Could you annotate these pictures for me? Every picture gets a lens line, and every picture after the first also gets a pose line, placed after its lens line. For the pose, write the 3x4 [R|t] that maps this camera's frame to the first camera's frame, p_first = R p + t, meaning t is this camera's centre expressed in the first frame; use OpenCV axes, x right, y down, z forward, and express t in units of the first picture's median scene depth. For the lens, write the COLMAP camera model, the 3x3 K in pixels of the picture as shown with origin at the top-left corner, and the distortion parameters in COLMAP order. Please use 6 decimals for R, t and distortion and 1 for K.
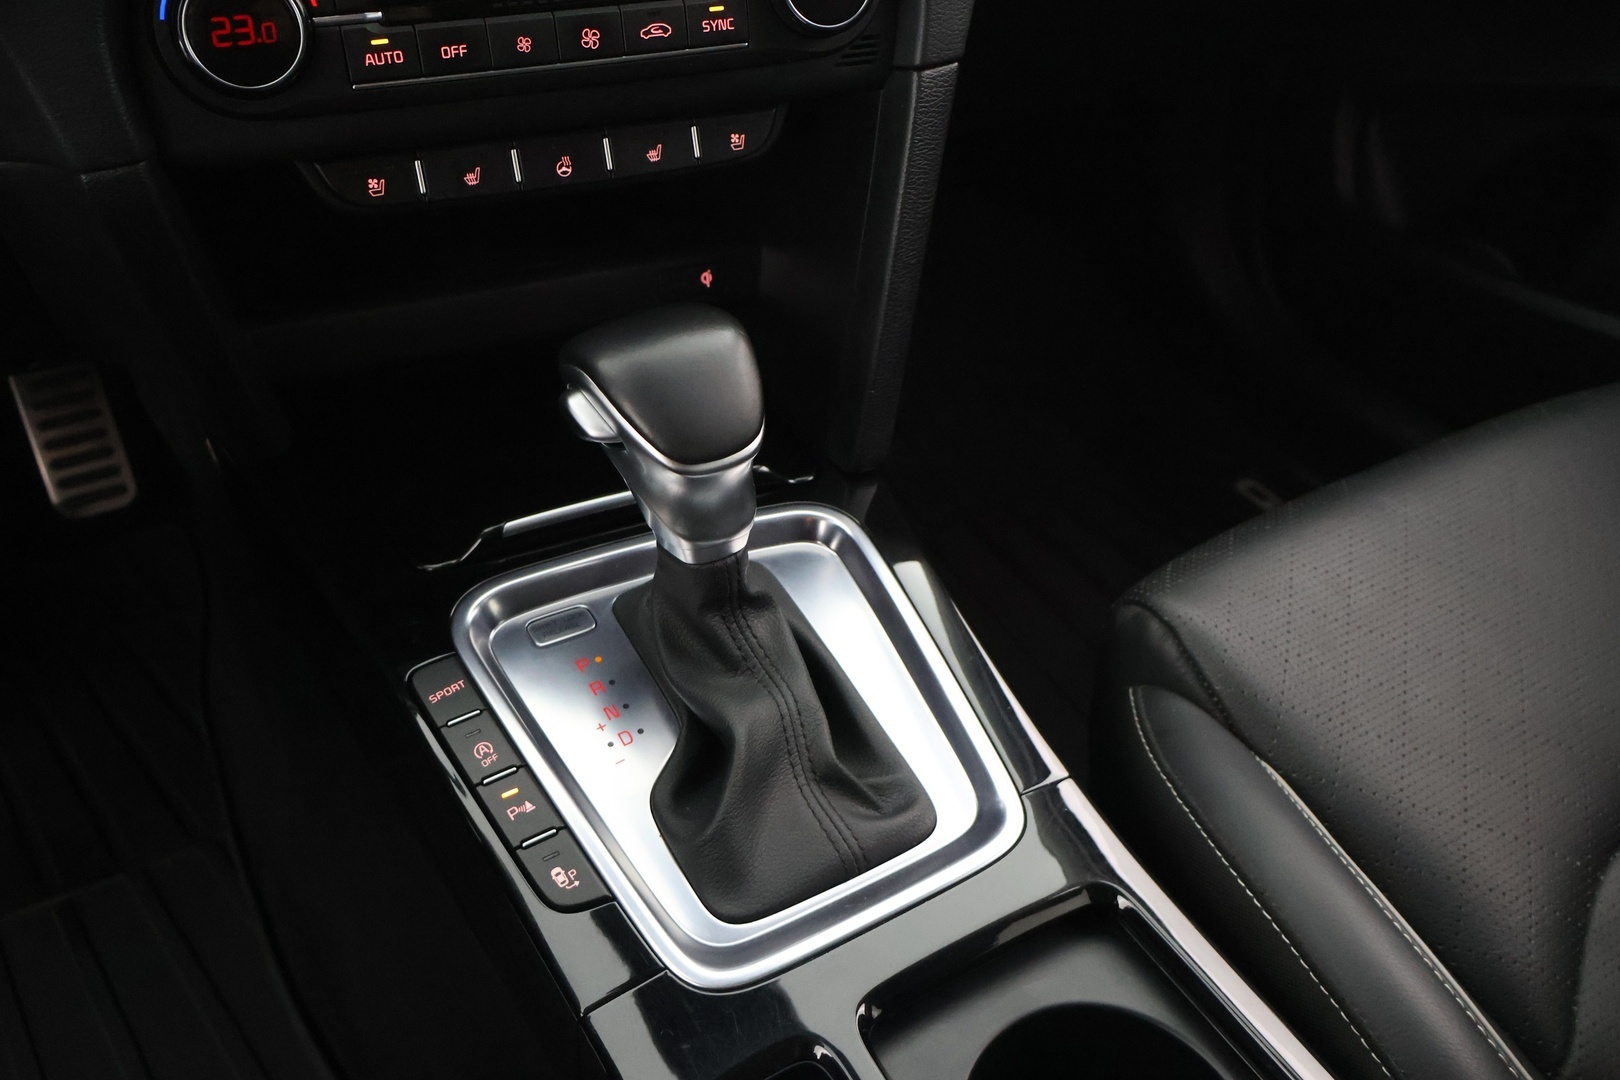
lens RADIAL K [[1329.0, 0, 808.9], [0, 1329.0, 544.6], [0, 0, 1]] dist [-0.002005, 0.000236]
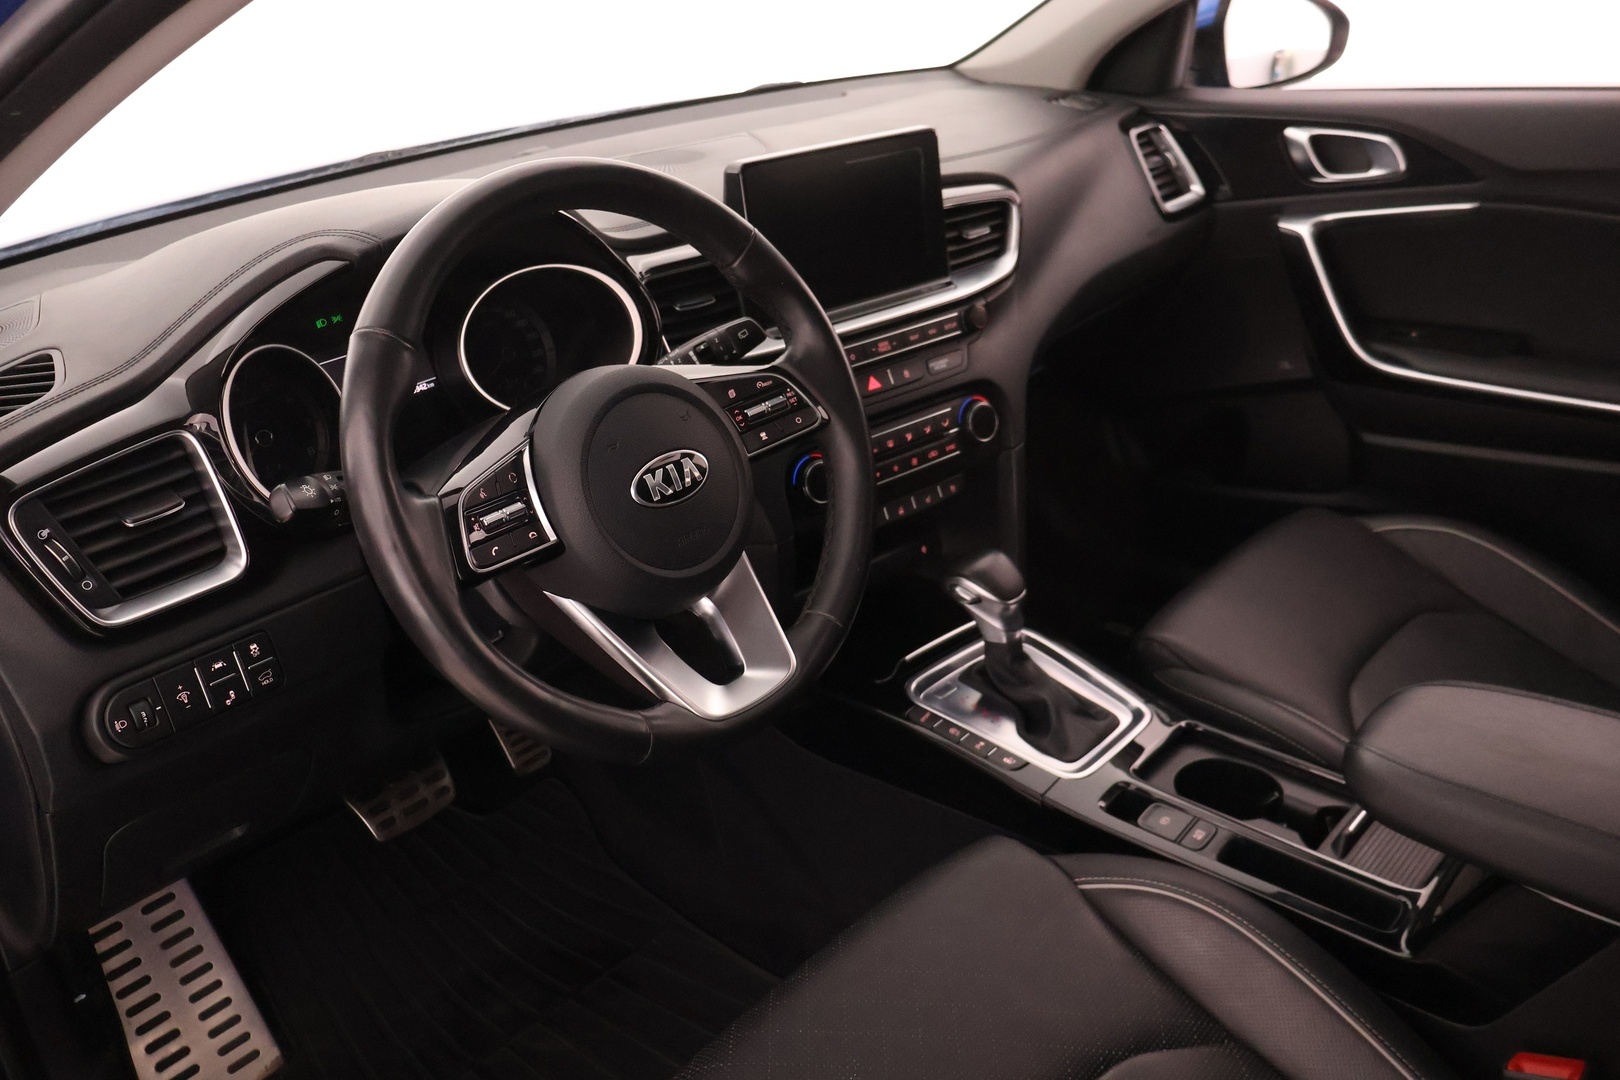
lens RADIAL K [[1329.0, 0, 808.9], [0, 1329.0, 536.1], [0, 0, 1]] dist [-0.002005, 0.000236]
pose [[0.952186, -0.198380, 0.232354, -0.985802], [0.248649, 0.945096, -0.212055, 0.262247], [-0.177529, 0.259690, 0.949234, -1.401102]]
